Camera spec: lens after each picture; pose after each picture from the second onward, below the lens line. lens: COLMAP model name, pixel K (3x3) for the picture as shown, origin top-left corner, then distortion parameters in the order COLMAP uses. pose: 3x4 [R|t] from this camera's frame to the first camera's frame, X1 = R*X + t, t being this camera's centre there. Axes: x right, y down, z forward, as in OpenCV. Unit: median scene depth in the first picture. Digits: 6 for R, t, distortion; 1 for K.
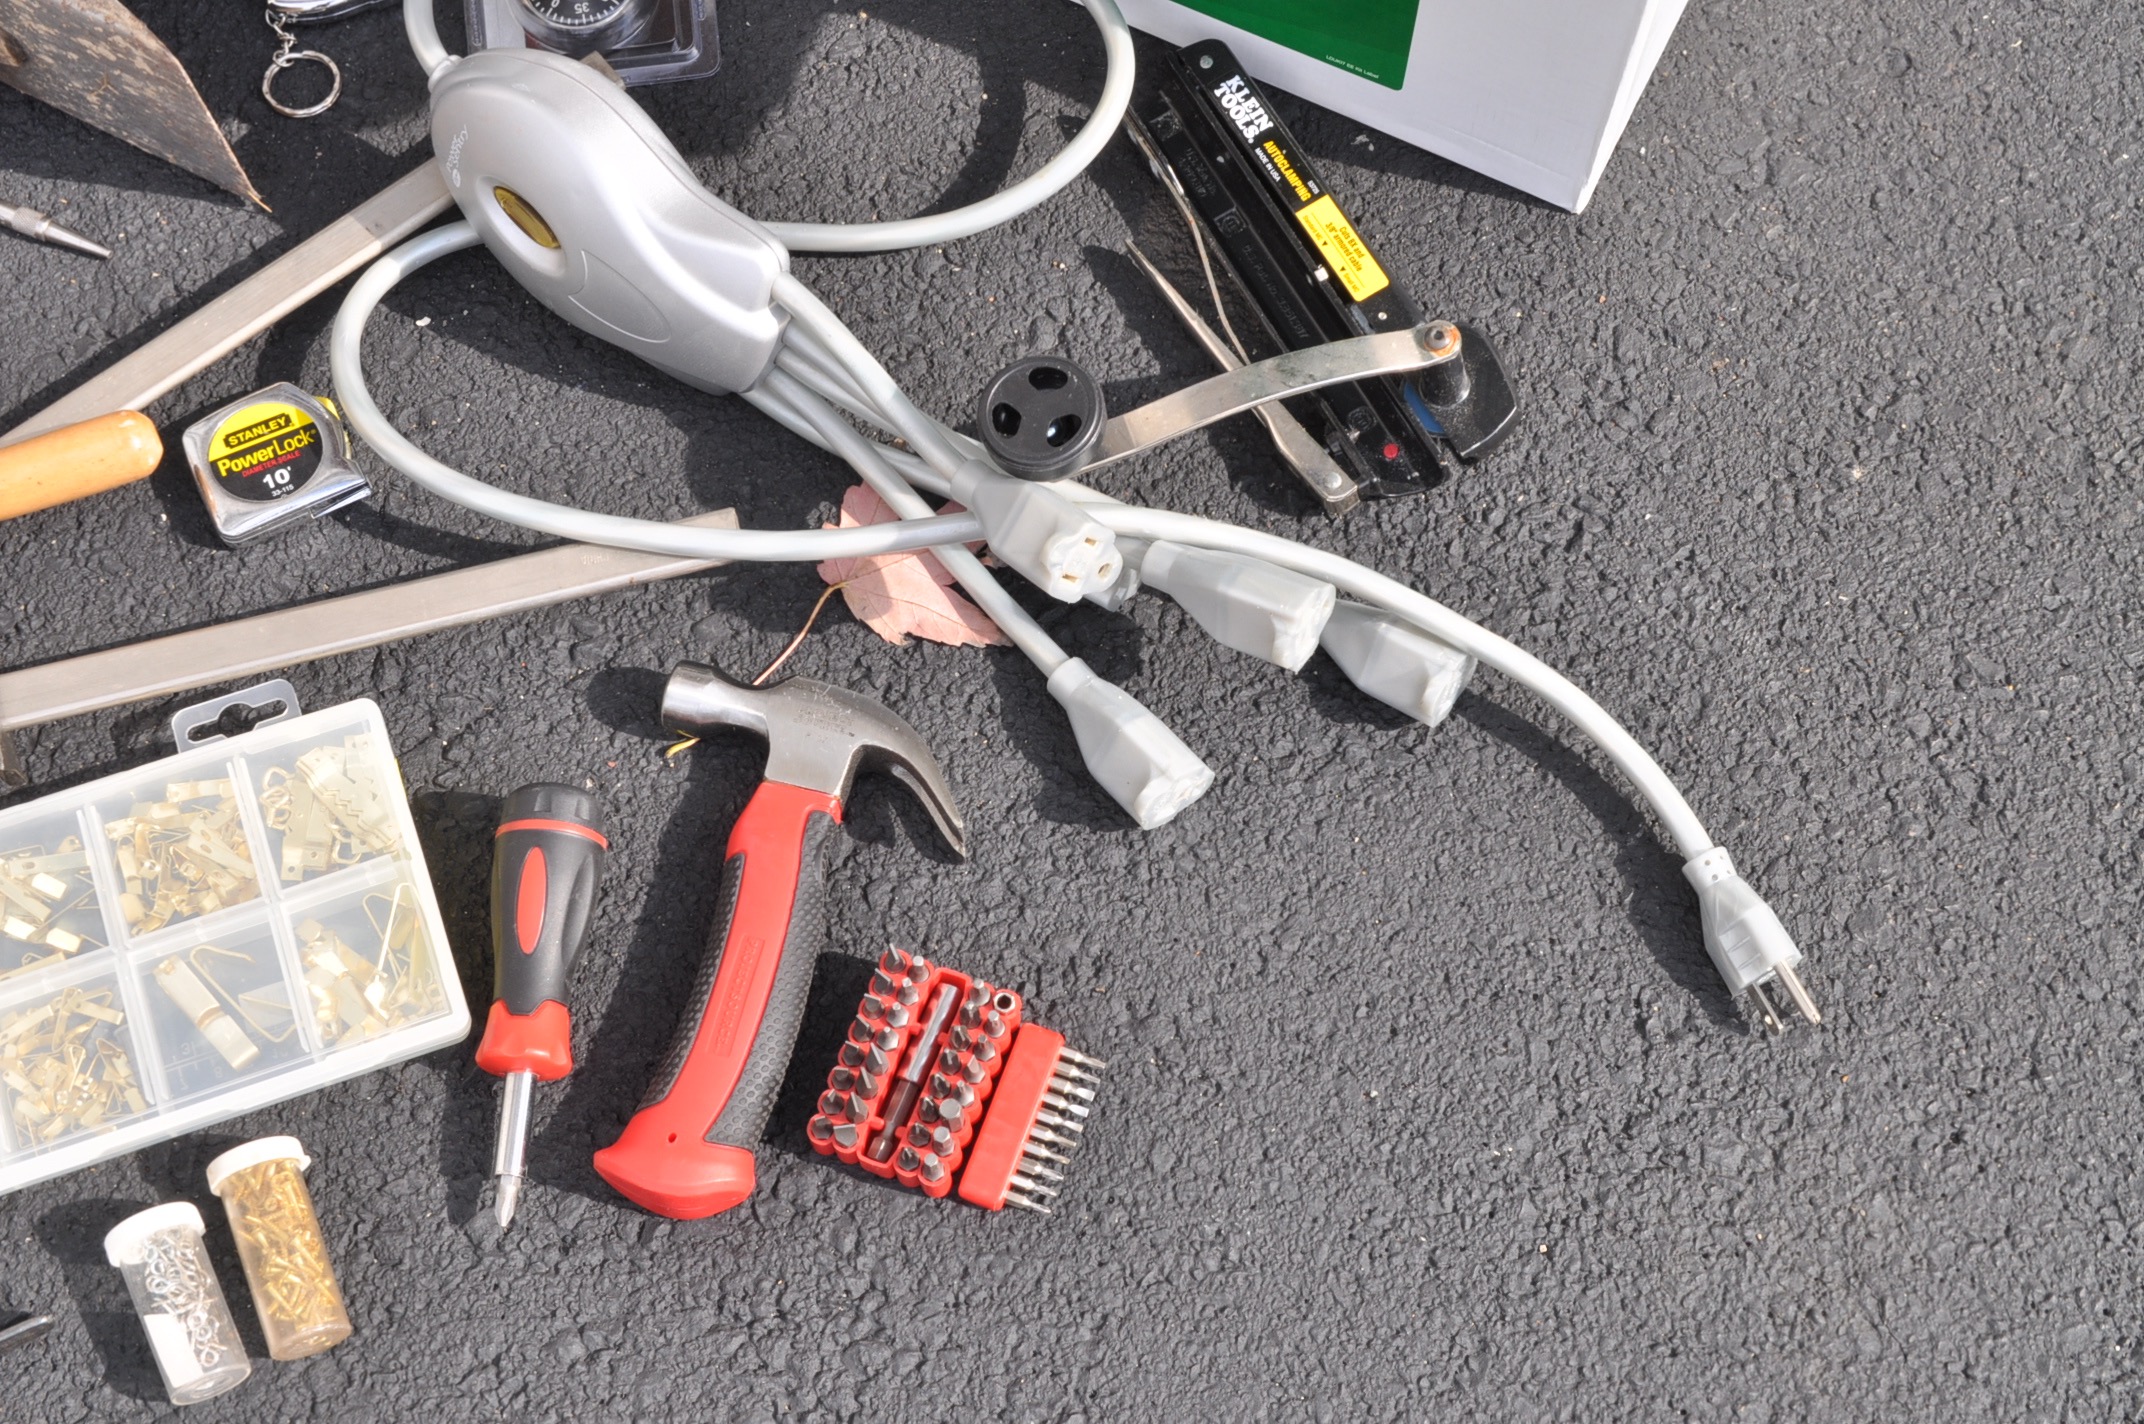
lens RADIAL K [[2986.9, 0, 1072.0], [0, 2986.9, 712.0], [0, 0, 1]] dist [-0.001010, -0.035700]
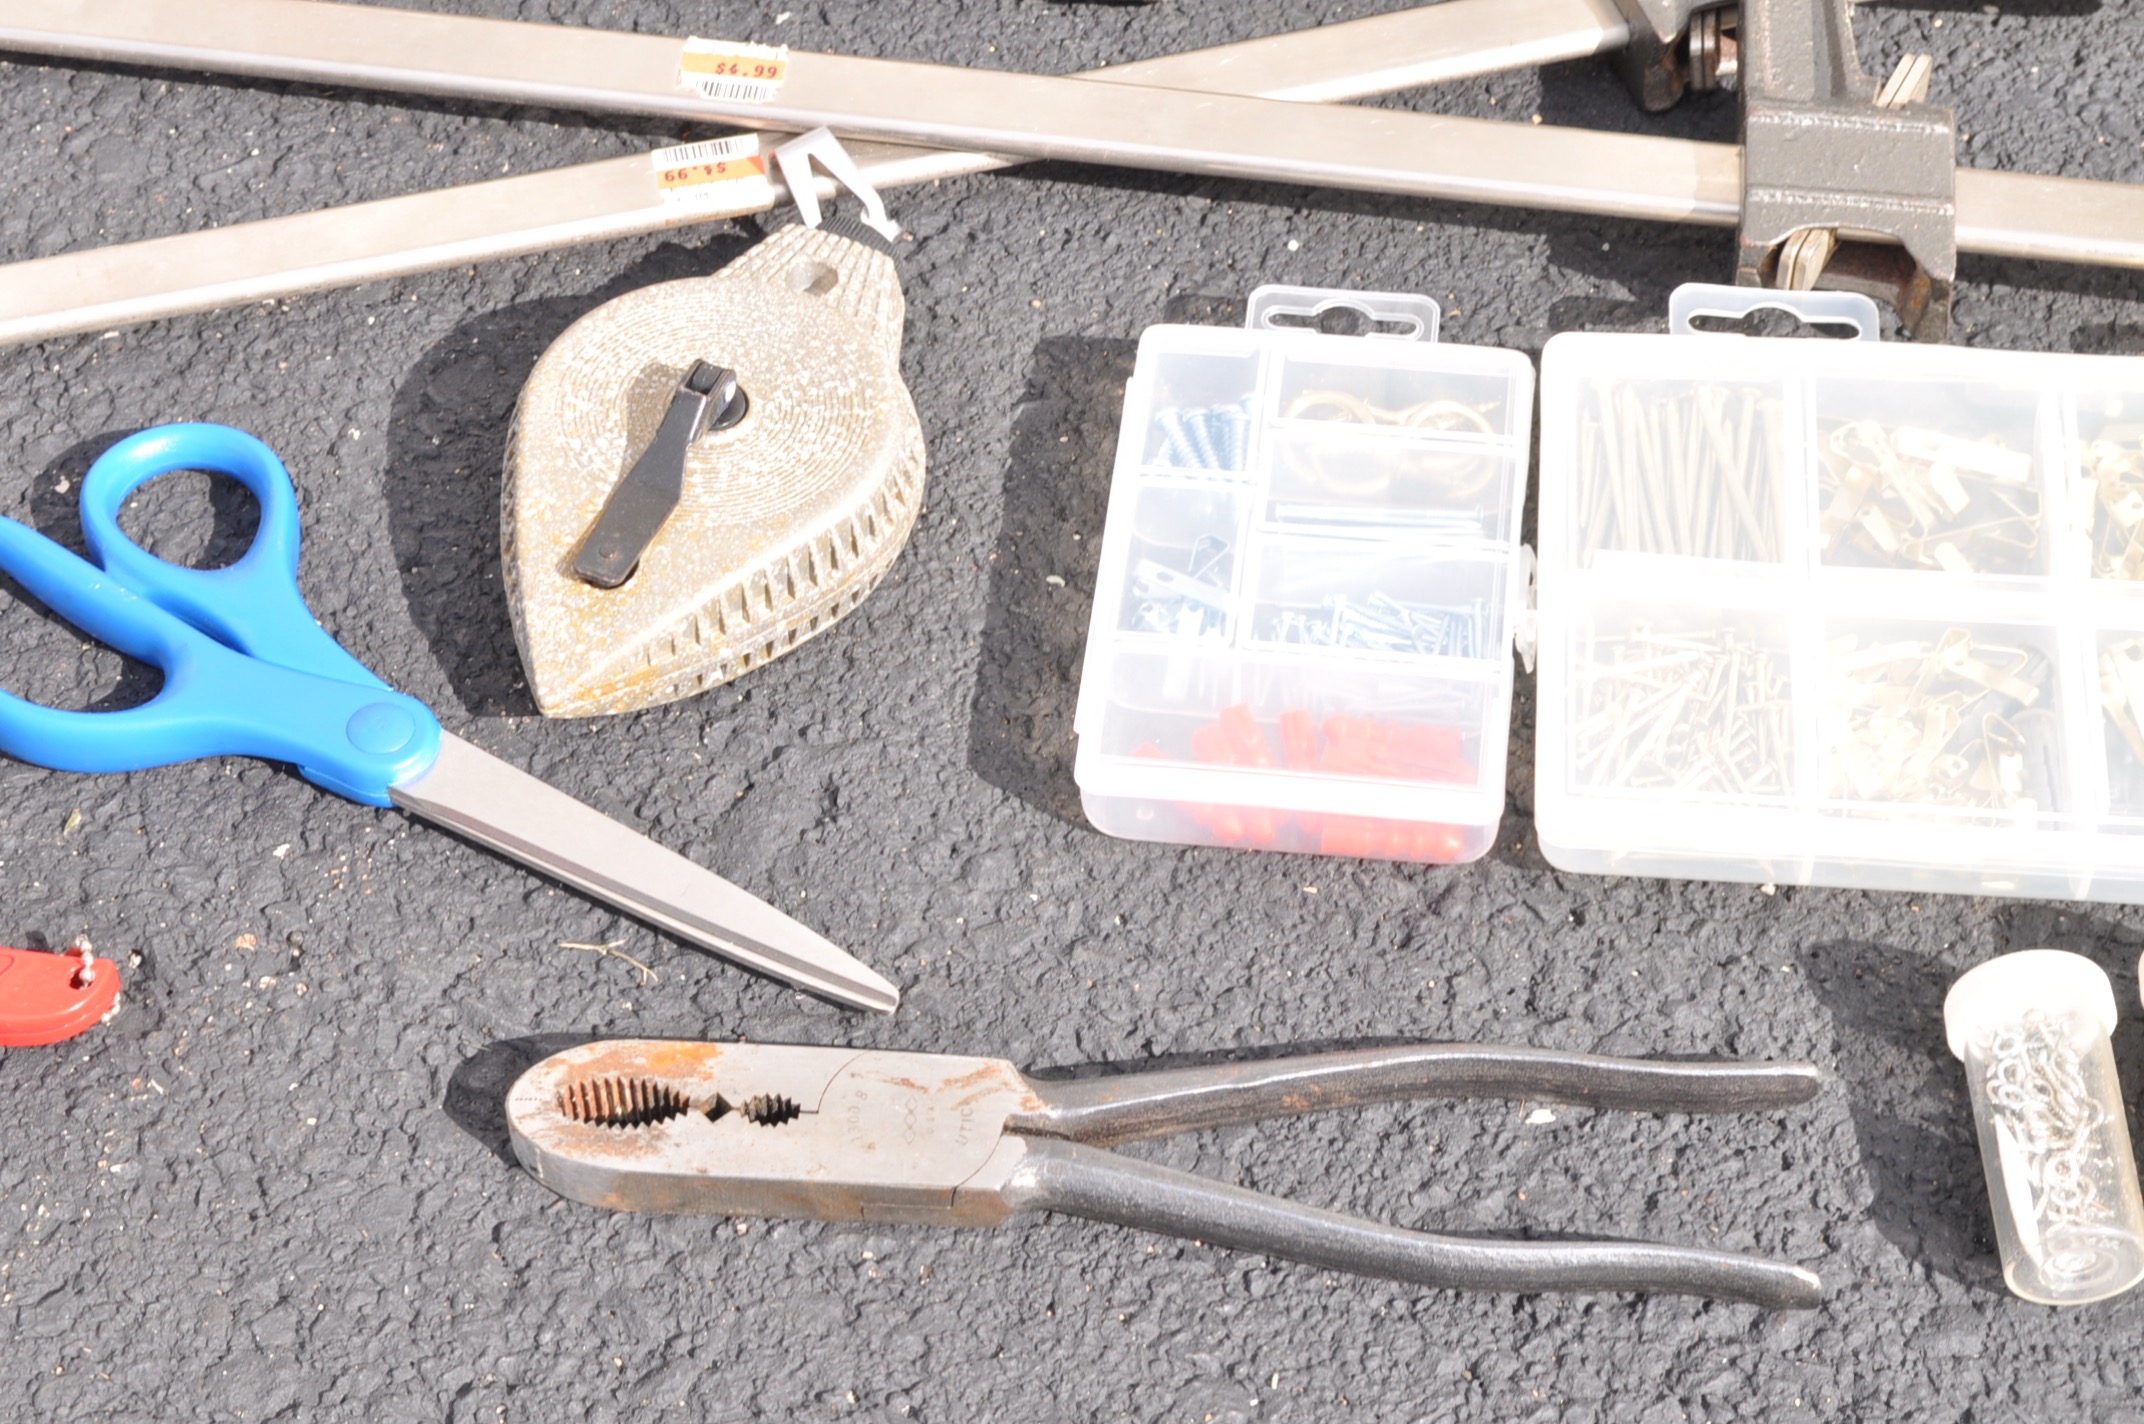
lens RADIAL K [[4580.6, 0, 1072.0], [0, 4580.6, 712.0], [0, 0, 1]] dist [-0.020834, 0.111216]
pose [[0.911300, 0.313848, -0.266518, -0.244905], [-0.370252, 0.907808, -0.196972, 0.341519], [0.180128, 0.278179, 0.943488, 0.124094]]
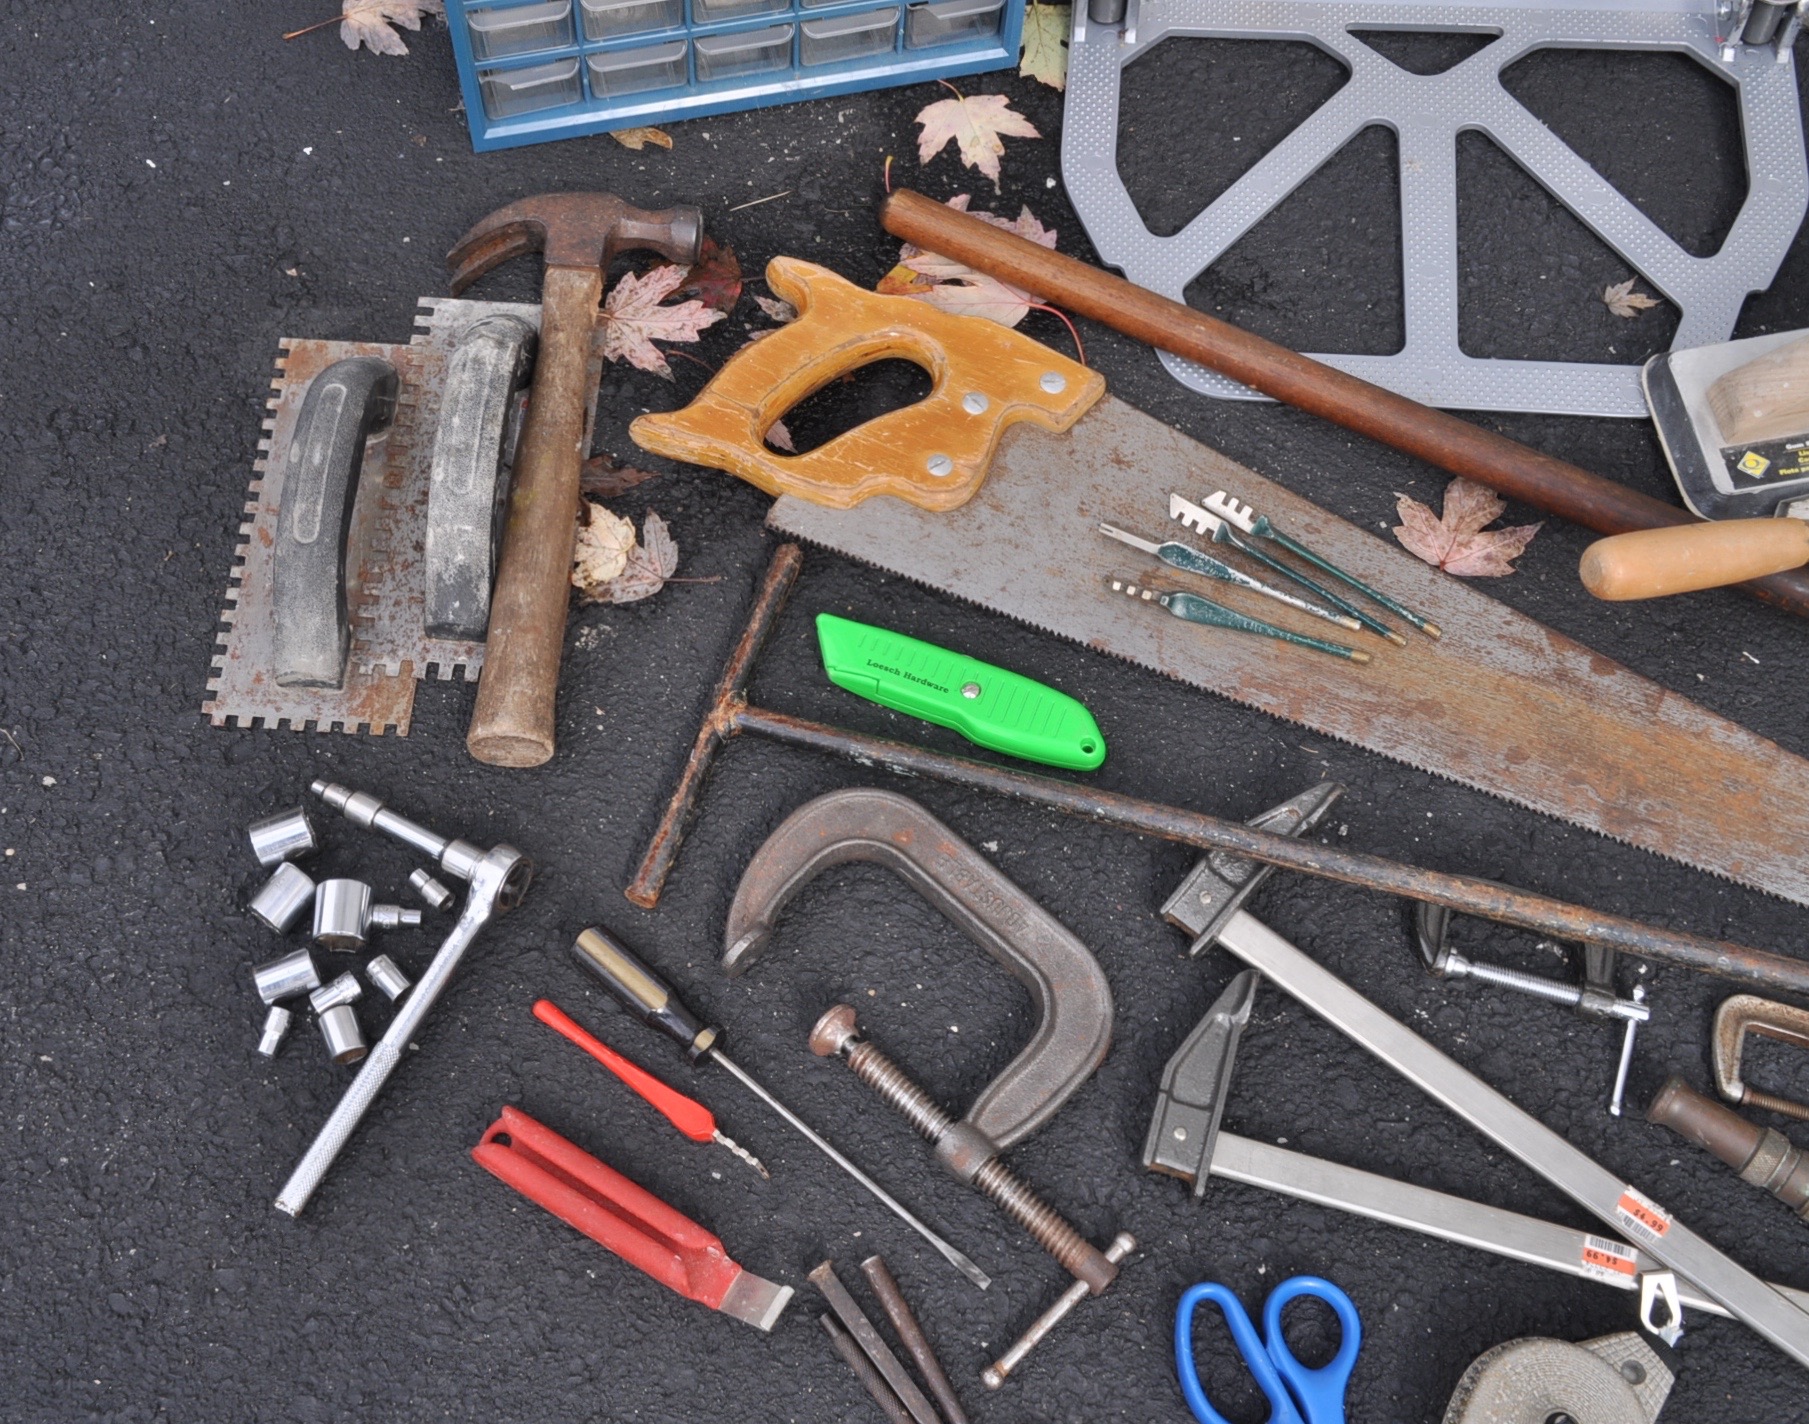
lens RADIAL K [[2165.0, 0, 756.9], [0, 2165.0, 712.5], [0, 0, 1]] dist [-0.002391, -0.036029]
pose [[0.566578, 0.712467, -0.413981, -0.596200], [-0.733215, 0.665161, 0.141268, 0.058040], [0.376013, 0.223497, 0.899257, -0.058187]]
